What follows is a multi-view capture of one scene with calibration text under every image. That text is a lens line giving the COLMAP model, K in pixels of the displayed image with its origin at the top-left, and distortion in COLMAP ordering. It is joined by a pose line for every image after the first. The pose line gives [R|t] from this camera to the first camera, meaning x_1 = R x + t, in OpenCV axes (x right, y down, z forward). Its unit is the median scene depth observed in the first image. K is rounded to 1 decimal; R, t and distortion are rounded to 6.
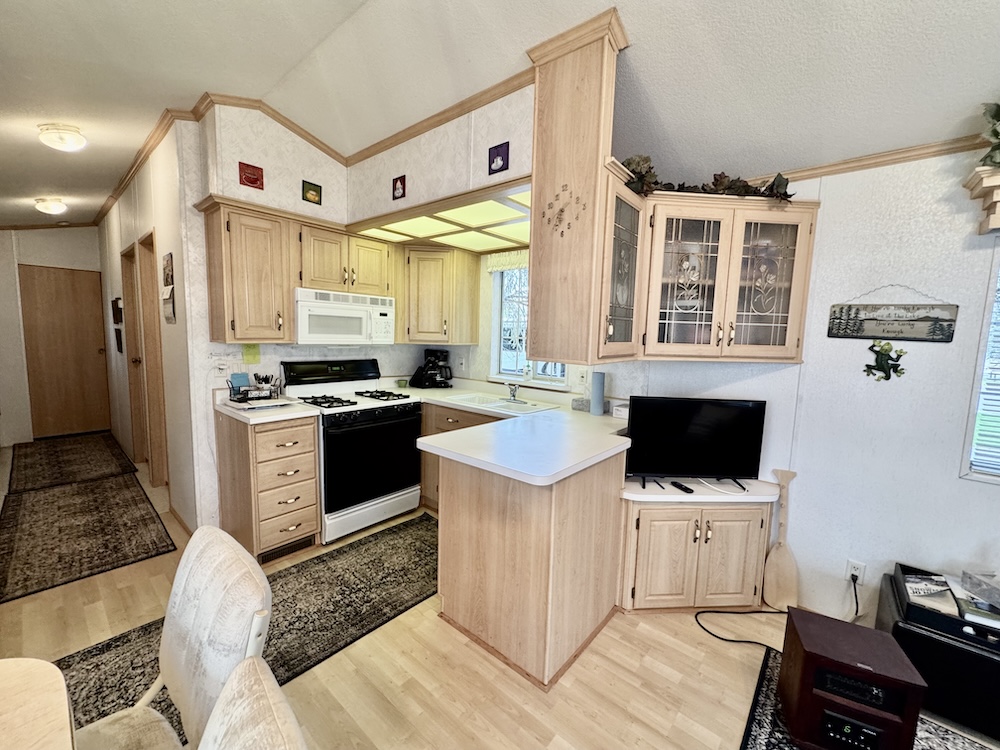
lens RADIAL K [[398.0, 0, 499.8], [0, 398.0, 372.6], [0, 0, 1]] dist [-0.003054, 0.000931]
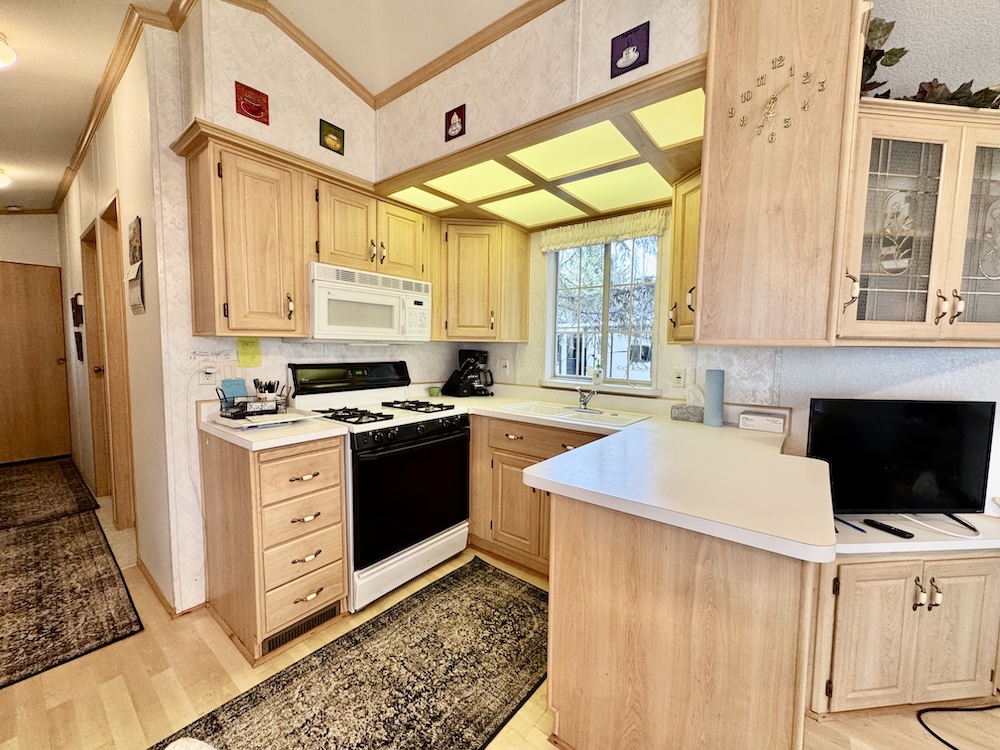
lens RADIAL K [[398.0, 0, 499.0], [0, 398.0, 372.5], [0, 0, 1]] dist [-0.003054, 0.000931]
pose [[0.999449, -0.016588, 0.028757, -0.201208], [0.017385, 0.999466, -0.027670, 0.019876], [-0.028282, 0.028154, 0.999203, 0.273364]]
